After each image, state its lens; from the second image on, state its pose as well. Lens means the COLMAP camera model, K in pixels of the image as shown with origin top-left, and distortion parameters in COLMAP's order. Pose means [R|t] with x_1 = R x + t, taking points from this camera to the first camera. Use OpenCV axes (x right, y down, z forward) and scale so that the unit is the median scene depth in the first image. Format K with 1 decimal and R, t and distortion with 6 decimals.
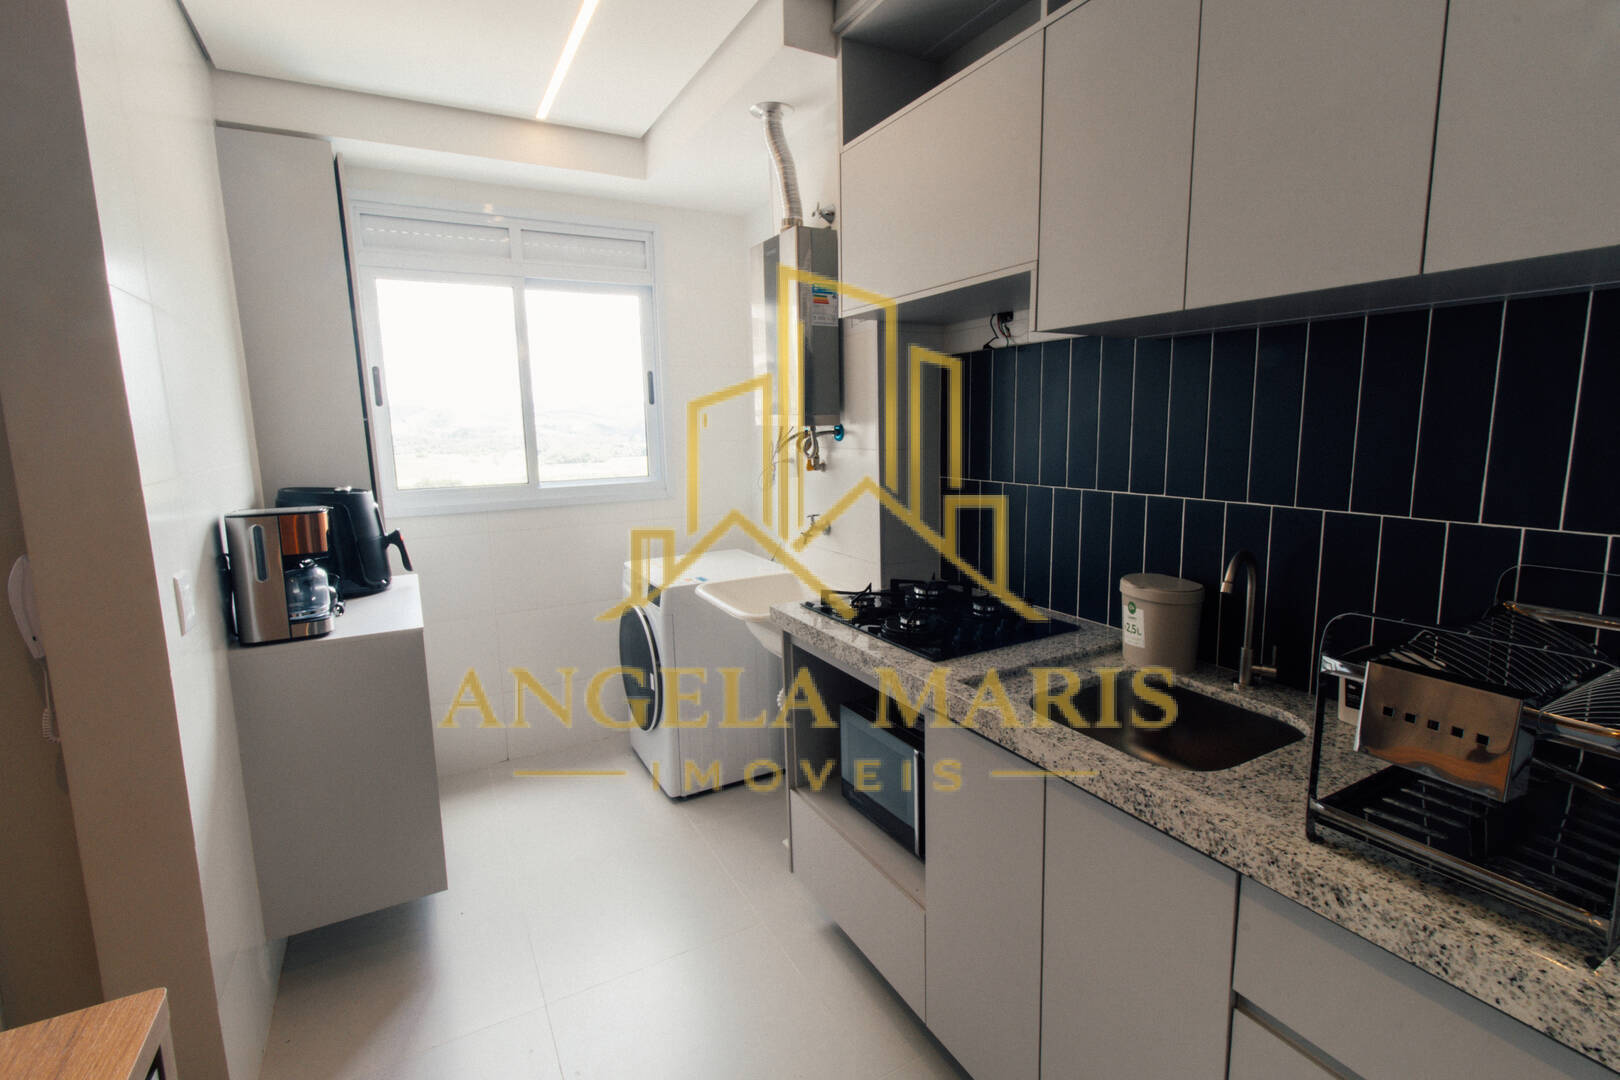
lens RADIAL K [[739.1, 0, 823.2], [0, 739.1, 523.8], [0, 0, 1]] dist [0.000287, 0.000244]
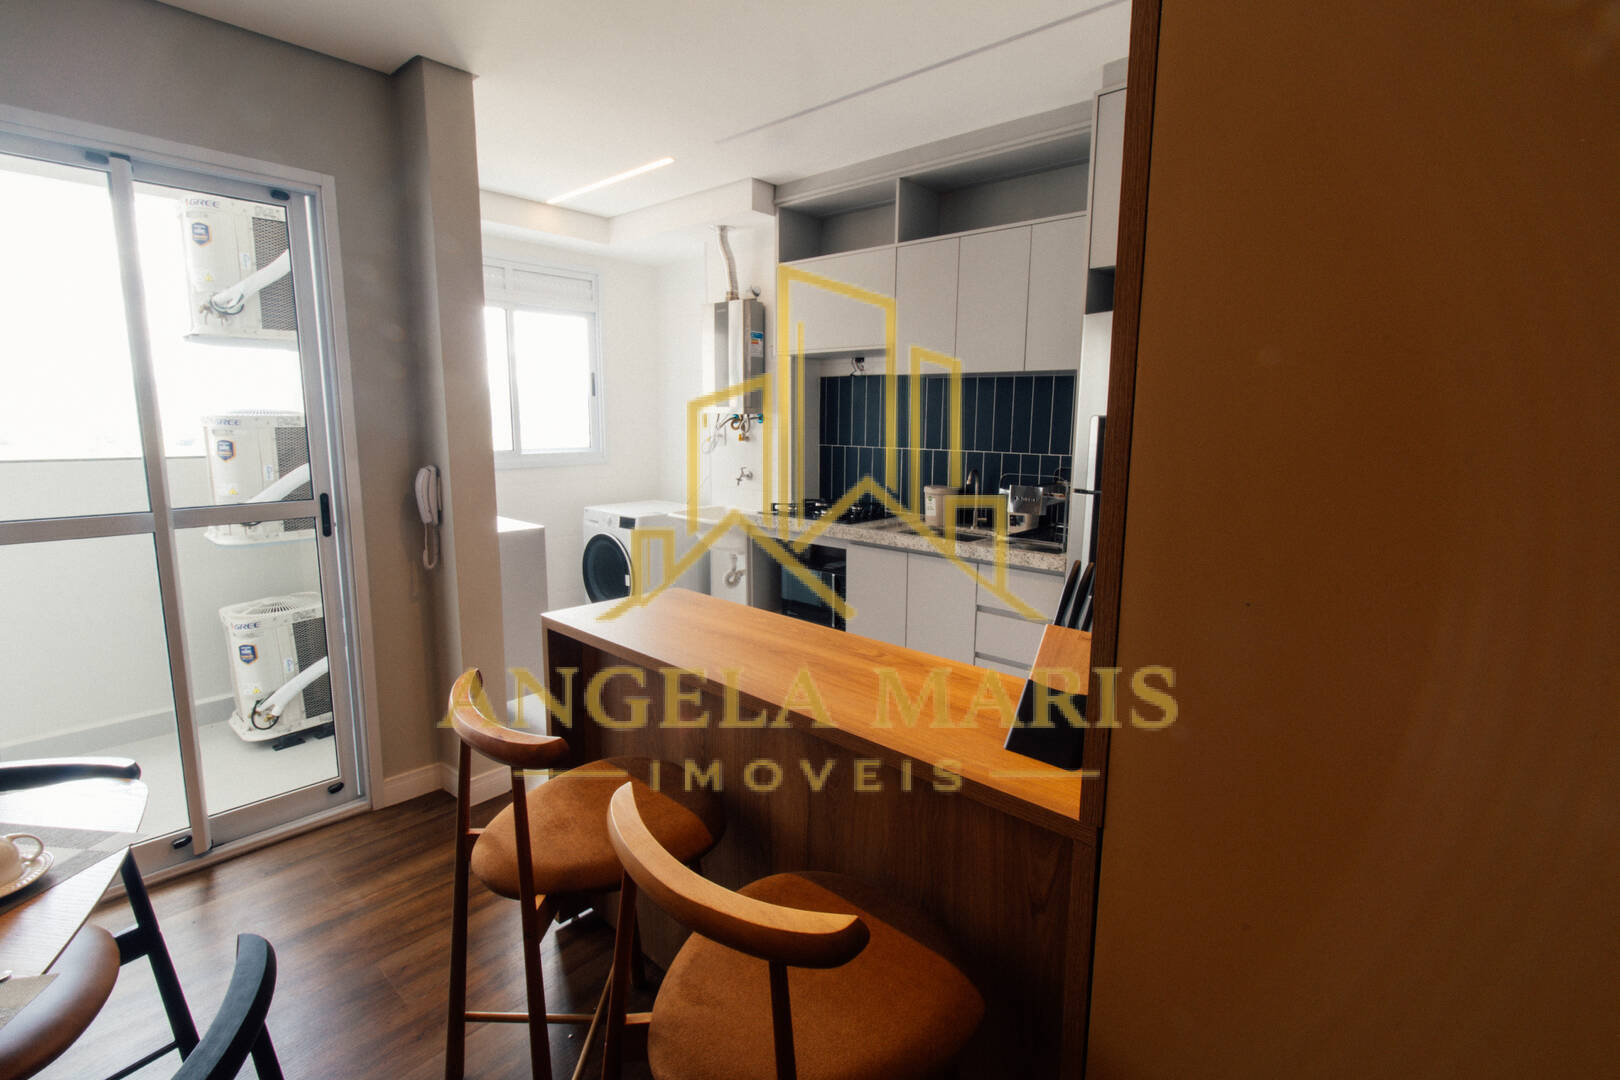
lens RADIAL K [[739.1, 0, 823.2], [0, 739.1, 523.8], [0, 0, 1]] dist [0.000287, 0.000244]
pose [[0.942526, -0.022200, 0.333395, -0.432994], [0.019584, 0.999745, 0.011205, 0.107216], [-0.333559, -0.004031, 0.942721, -0.683490]]
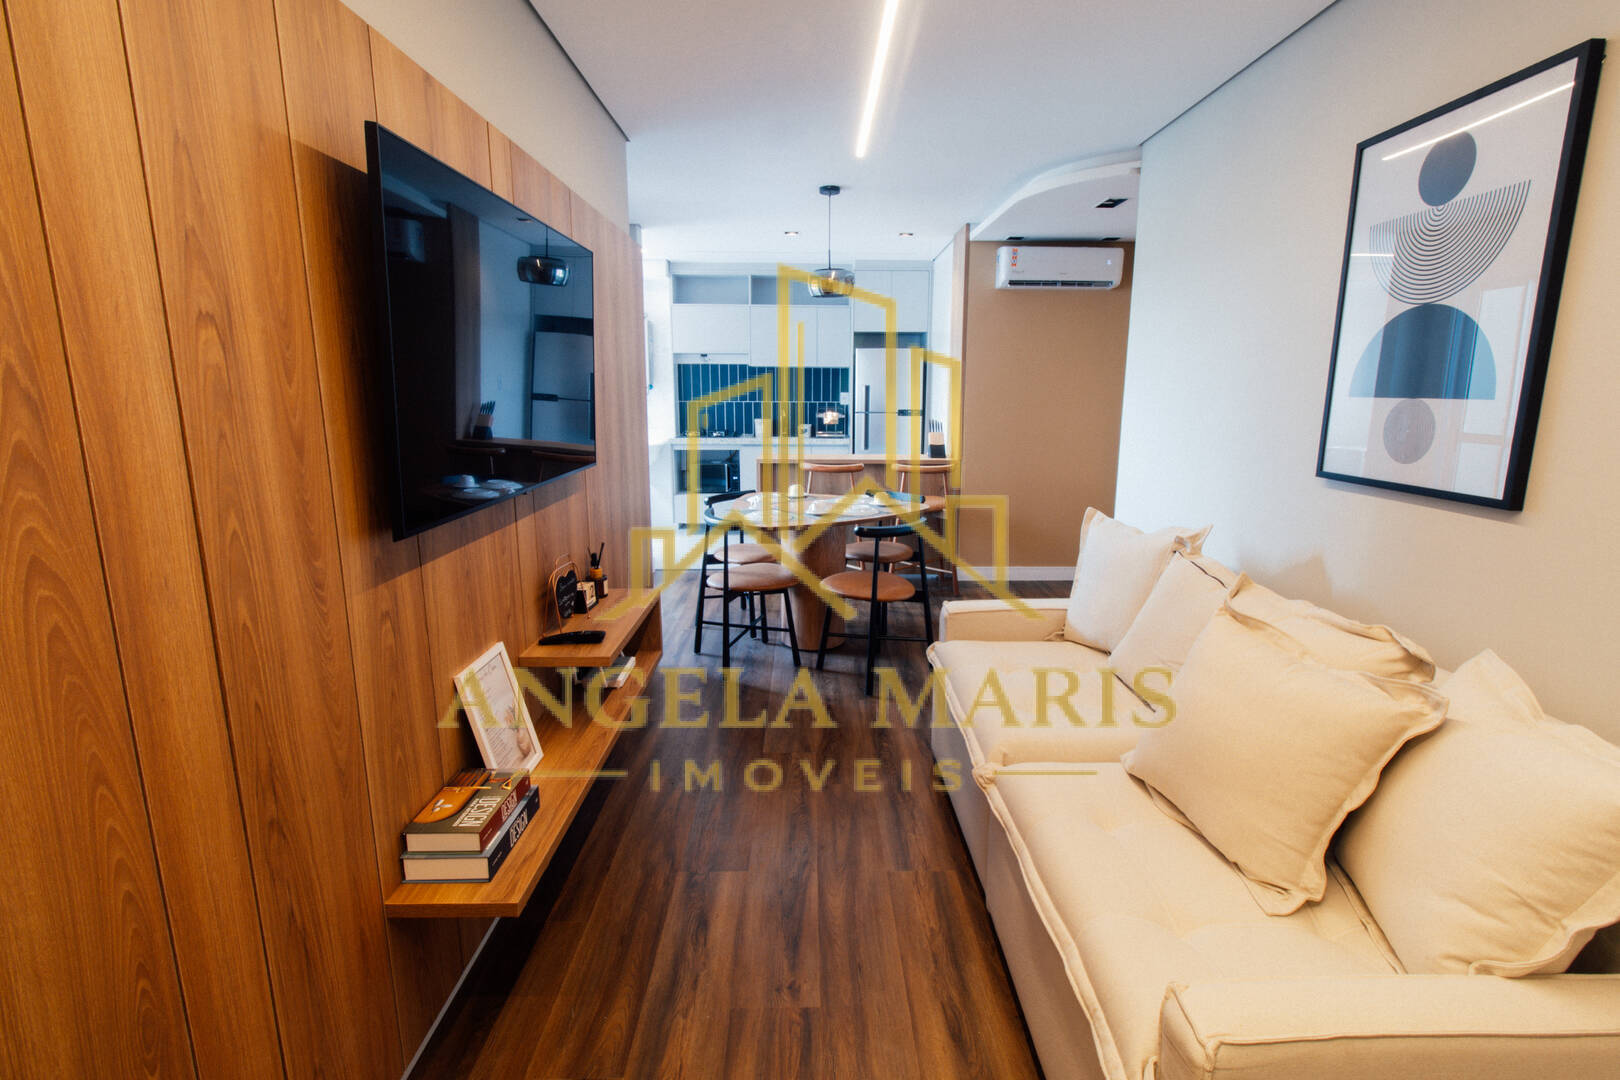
lens RADIAL K [[739.1, 0, 823.2], [0, 739.1, 523.8], [0, 0, 1]] dist [0.000287, 0.000244]
pose [[0.466855, -0.142987, 0.872698, -2.447363], [0.109359, 0.988602, 0.103475, 0.198474], [-0.877546, 0.047129, 0.477170, -1.068251]]
